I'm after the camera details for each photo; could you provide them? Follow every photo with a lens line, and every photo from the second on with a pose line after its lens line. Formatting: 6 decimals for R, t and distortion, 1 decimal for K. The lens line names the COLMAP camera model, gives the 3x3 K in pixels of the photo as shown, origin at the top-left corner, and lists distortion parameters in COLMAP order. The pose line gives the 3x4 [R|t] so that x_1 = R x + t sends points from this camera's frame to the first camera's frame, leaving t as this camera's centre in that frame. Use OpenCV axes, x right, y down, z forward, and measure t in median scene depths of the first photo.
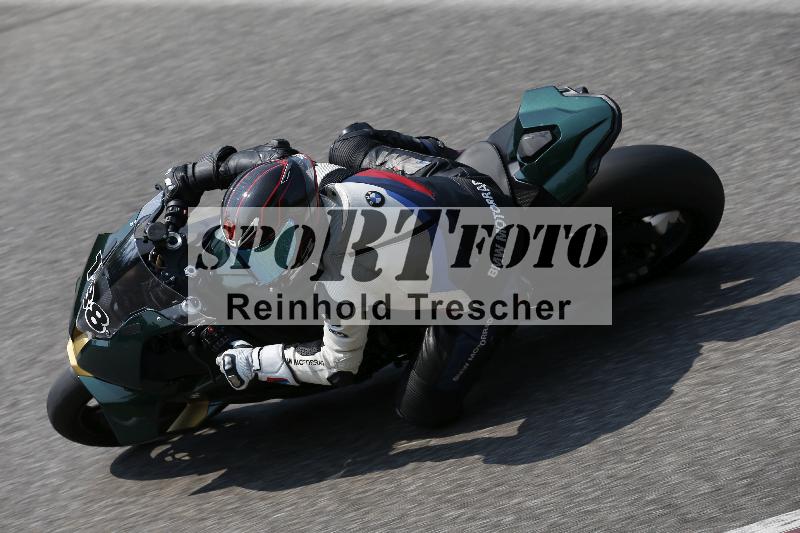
lens RADIAL K [[4172.2, 0, 400.0], [0, 4172.2, 266.5], [0, 0, 1]] dist [-2.860602, 7.558149]
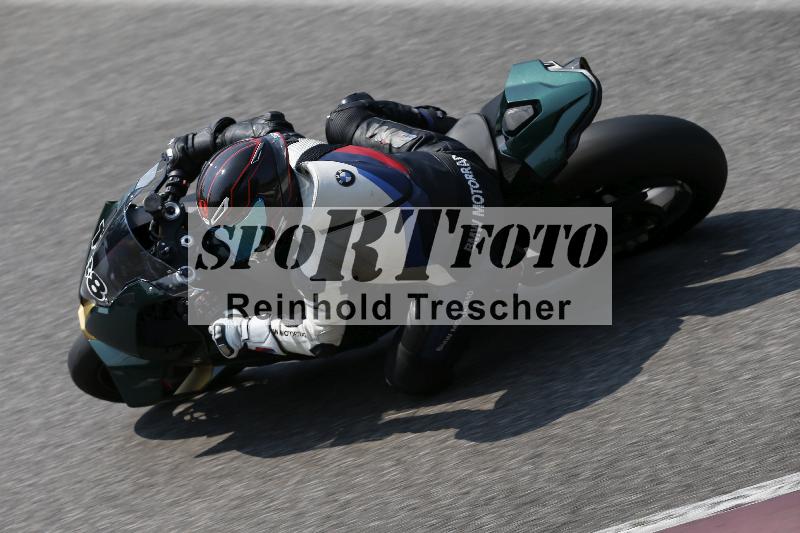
lens RADIAL K [[4172.2, 0, 400.0], [0, 4172.2, 266.5], [0, 0, 1]] dist [-2.860602, 7.558149]
pose [[0.990152, 0.006820, -0.139831, 0.144829], [0.000942, 0.998465, 0.055372, -0.049238], [0.139994, -0.054959, 0.988626, -0.003059]]
